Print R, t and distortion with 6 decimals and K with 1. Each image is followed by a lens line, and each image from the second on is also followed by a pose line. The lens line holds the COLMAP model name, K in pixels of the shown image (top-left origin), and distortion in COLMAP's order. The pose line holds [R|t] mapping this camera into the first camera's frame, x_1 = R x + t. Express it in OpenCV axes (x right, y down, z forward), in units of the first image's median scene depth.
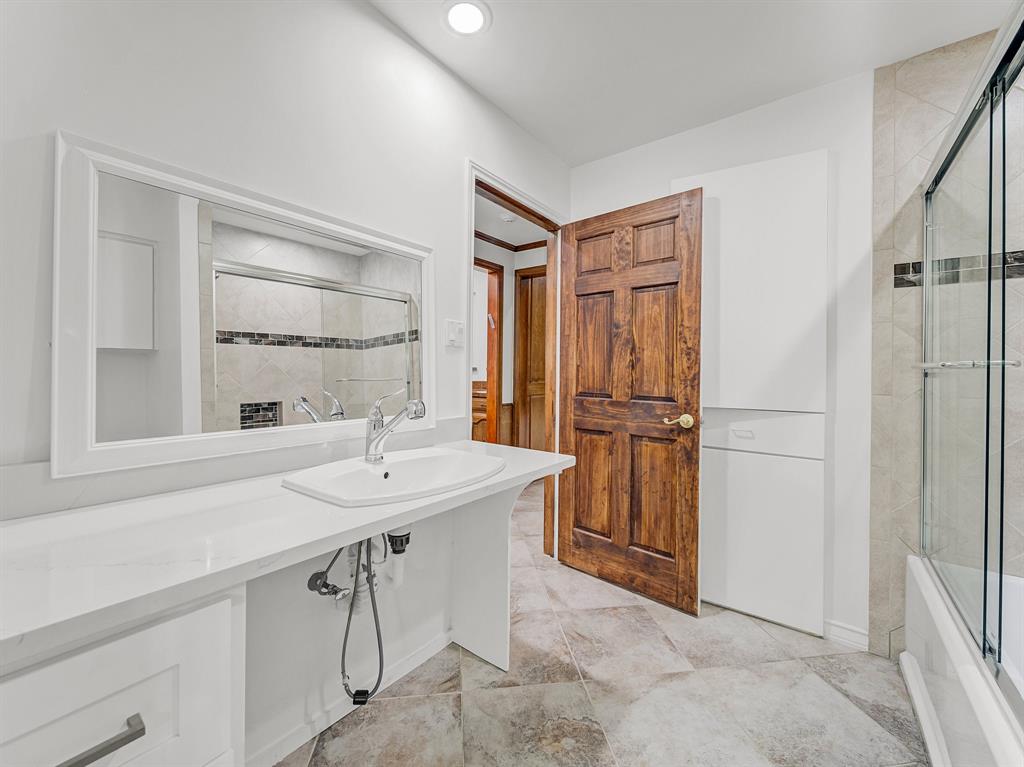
lens RADIAL K [[419.2, 0, 510.5], [0, 419.2, 376.6], [0, 0, 1]] dist [0.000191, -0.001179]
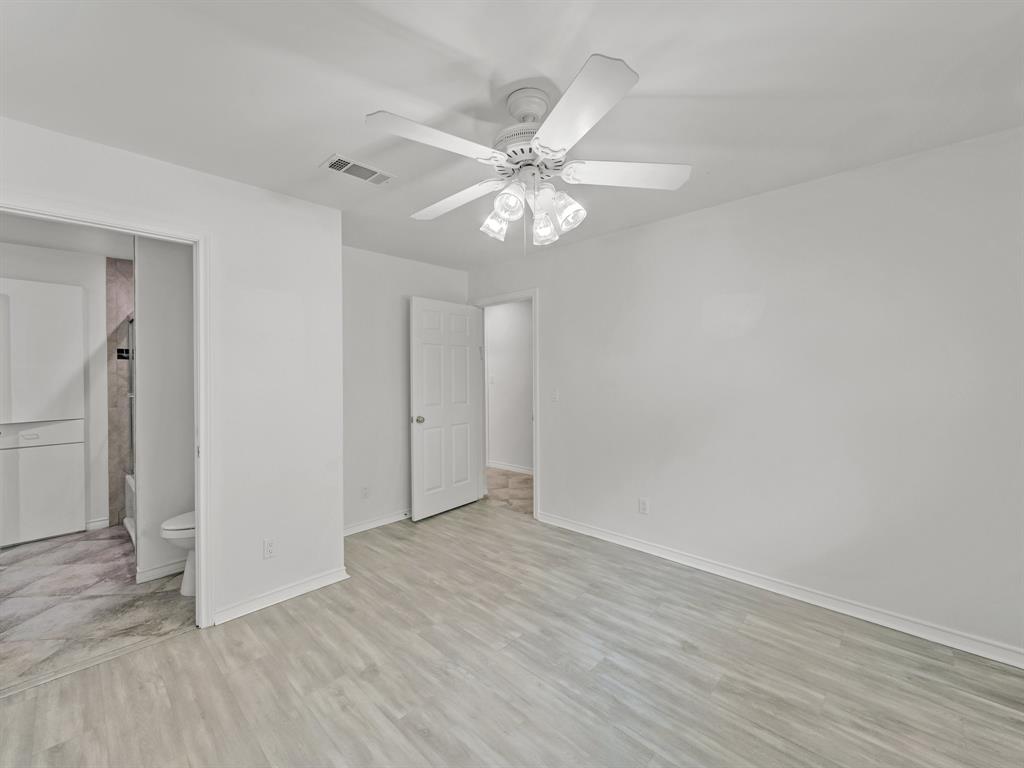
lens RADIAL K [[419.2, 0, 501.7], [0, 419.2, 369.2], [0, 0, 1]] dist [0.000191, -0.001179]
pose [[0.130734, -0.005311, 0.991403, -1.039310], [0.019616, 0.999804, 0.002770, -0.123389], [-0.991223, 0.019085, 0.130812, -1.332653]]
